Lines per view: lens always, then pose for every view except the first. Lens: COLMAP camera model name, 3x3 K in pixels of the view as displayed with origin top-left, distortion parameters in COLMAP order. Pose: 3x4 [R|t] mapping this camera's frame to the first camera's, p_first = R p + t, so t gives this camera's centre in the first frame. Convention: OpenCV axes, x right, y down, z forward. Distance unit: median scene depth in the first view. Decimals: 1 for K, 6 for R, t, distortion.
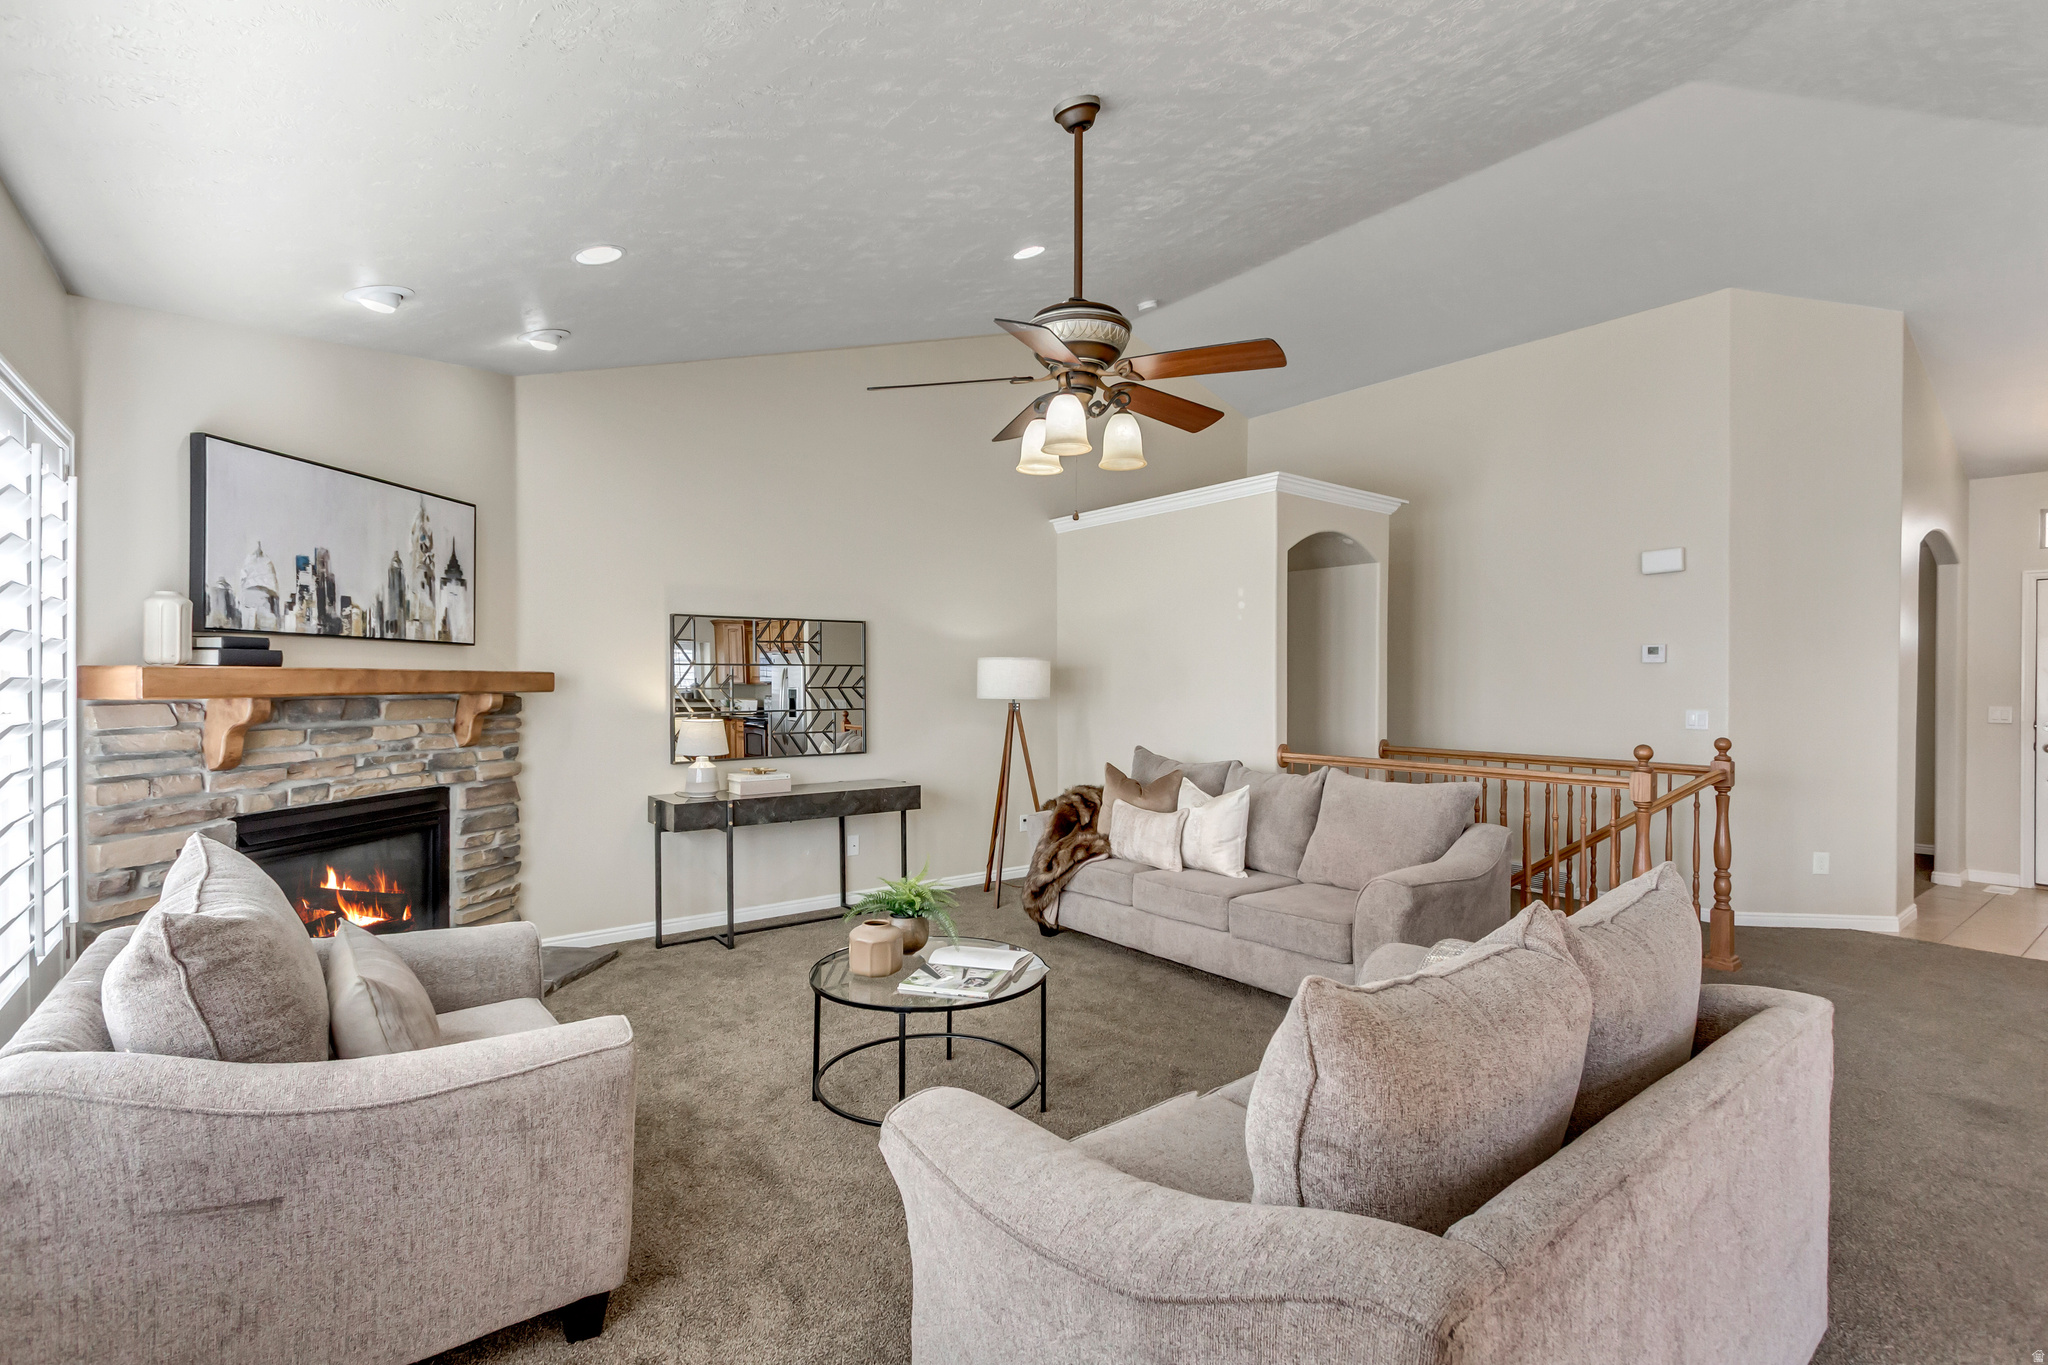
lens RADIAL K [[952.5, 0, 1029.0], [0, 952.5, 691.9], [0, 0, 1]] dist [0.005942, -0.002156]
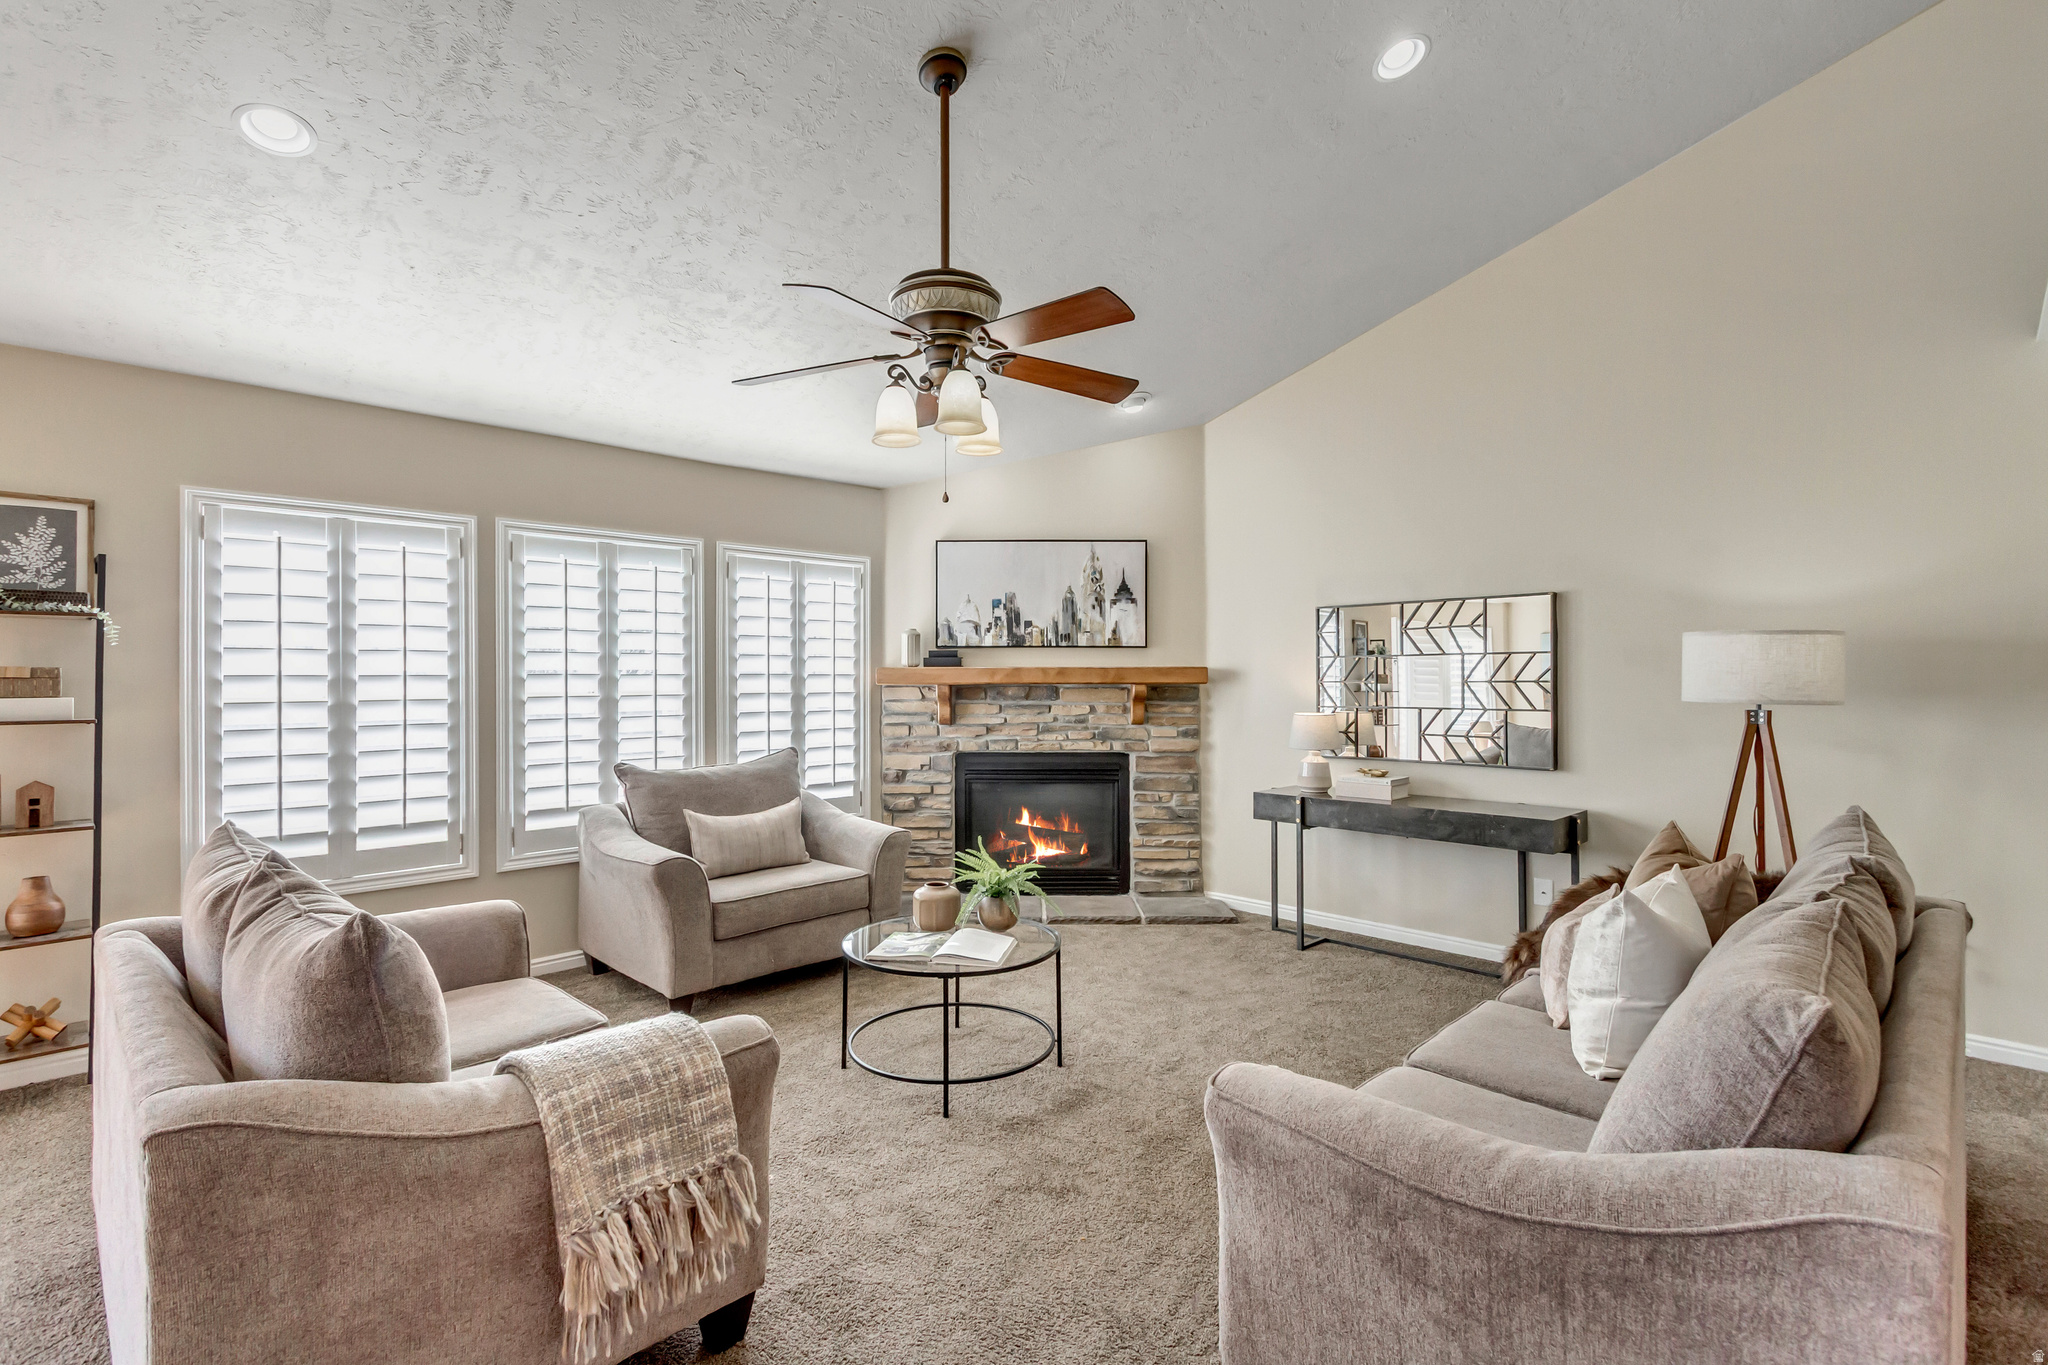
lens RADIAL K [[952.5, 0, 1025.6], [0, 952.5, 675.4], [0, 0, 1]] dist [0.005942, -0.002156]
pose [[0.126512, -0.004917, -0.991953, 0.735435], [-0.009122, 0.999940, -0.006120, -0.000930], [0.991923, 0.009823, 0.126460, 0.711137]]
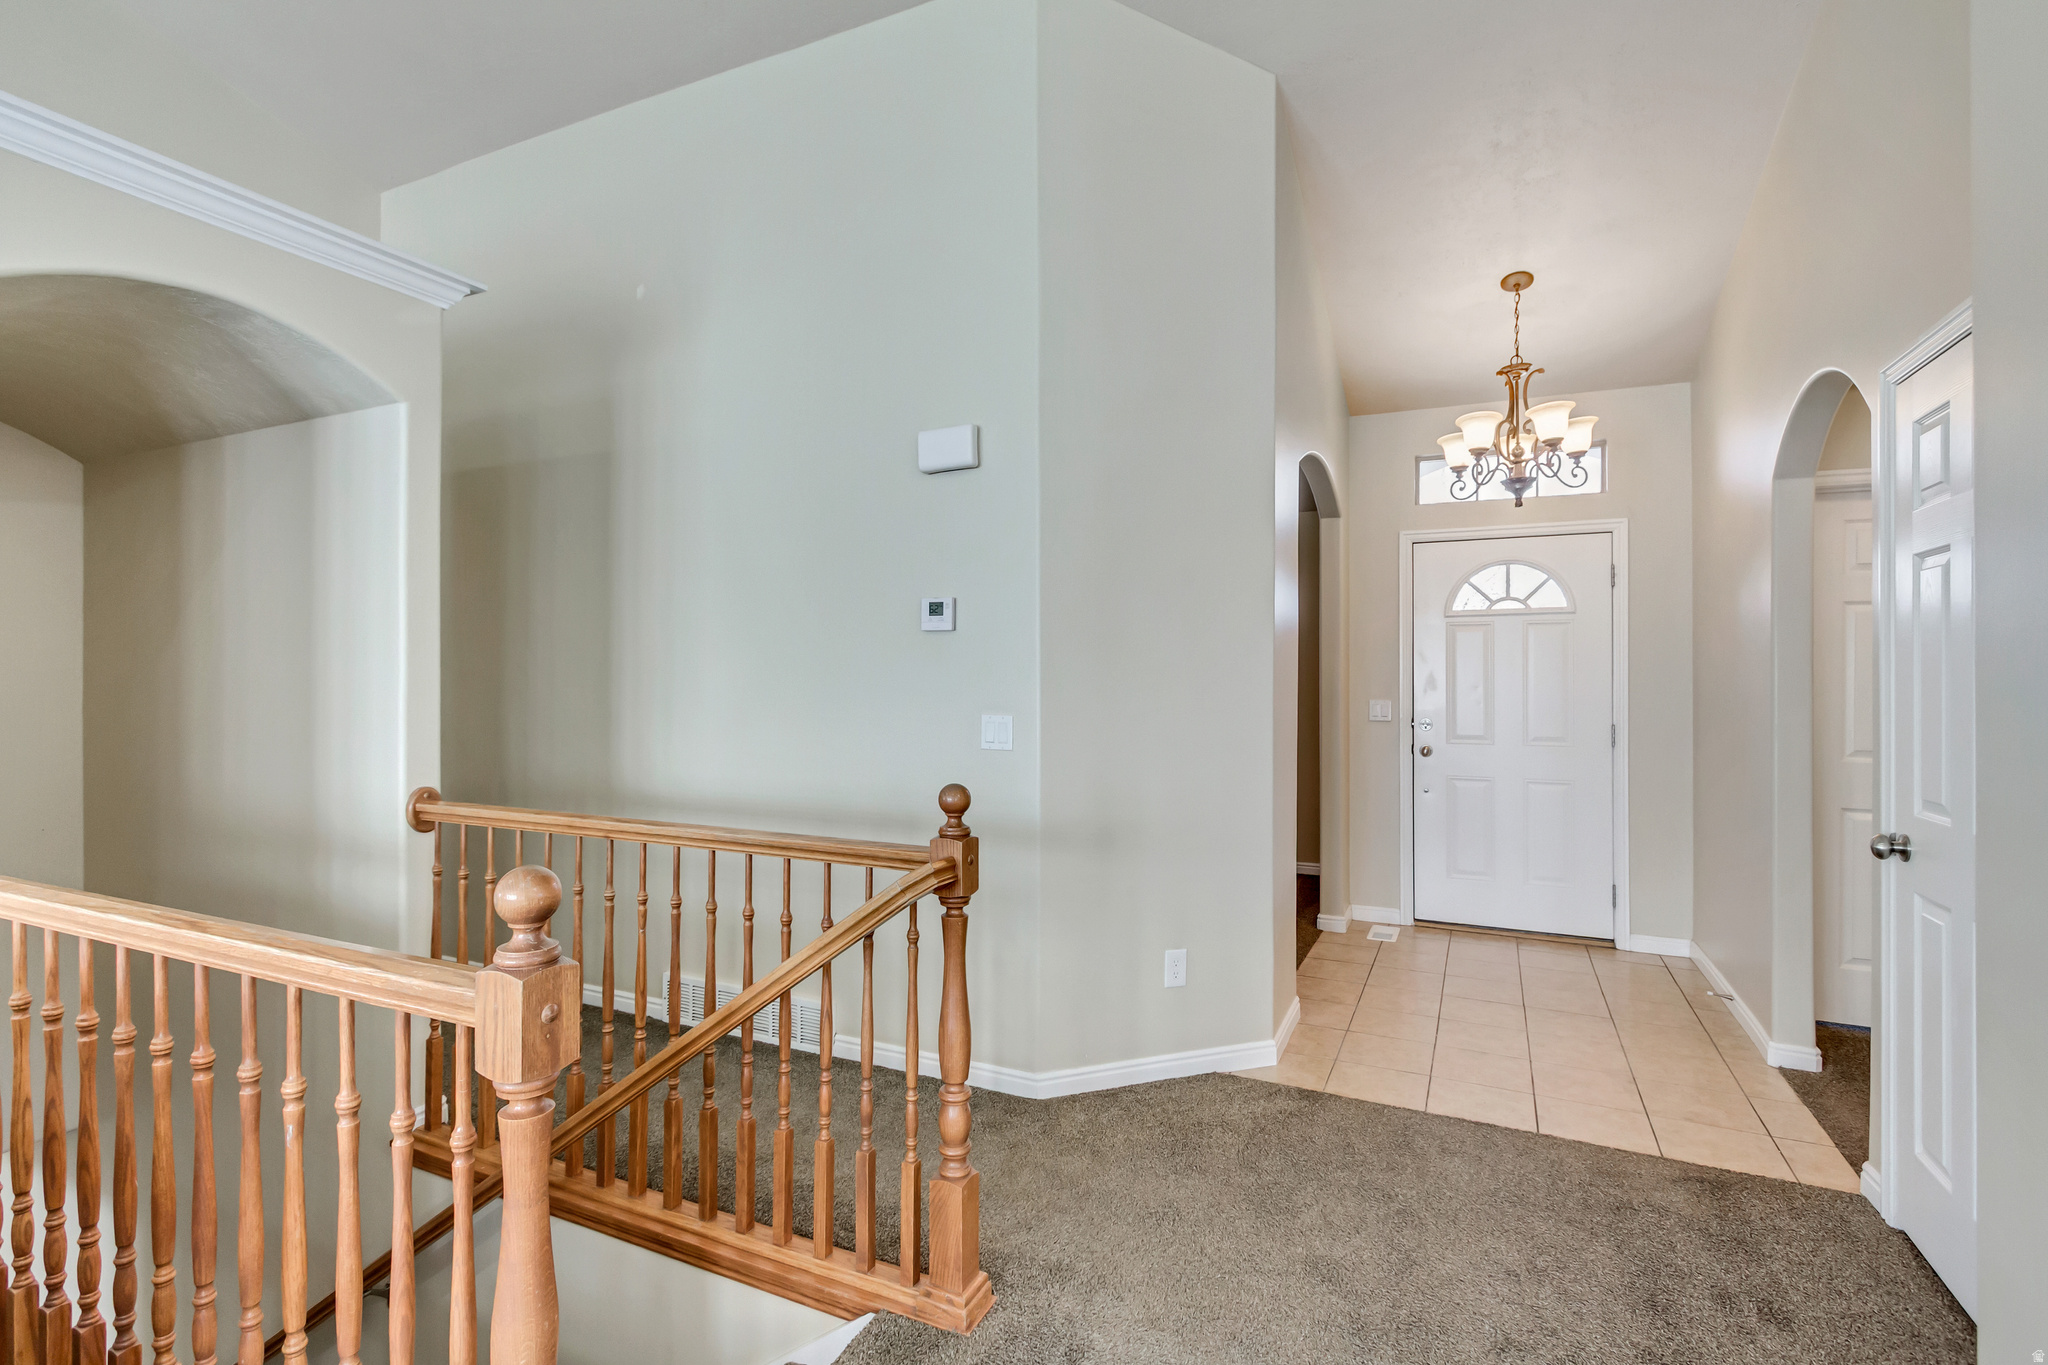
lens RADIAL K [[952.5, 0, 1026.0], [0, 952.5, 680.6], [0, 0, 1]] dist [0.005942, -0.002156]
pose [[0.896692, -0.002561, 0.442648, 0.637970], [0.005607, 0.999969, -0.005574, 0.002555], [-0.442620, 0.007480, 0.896678, 0.668939]]
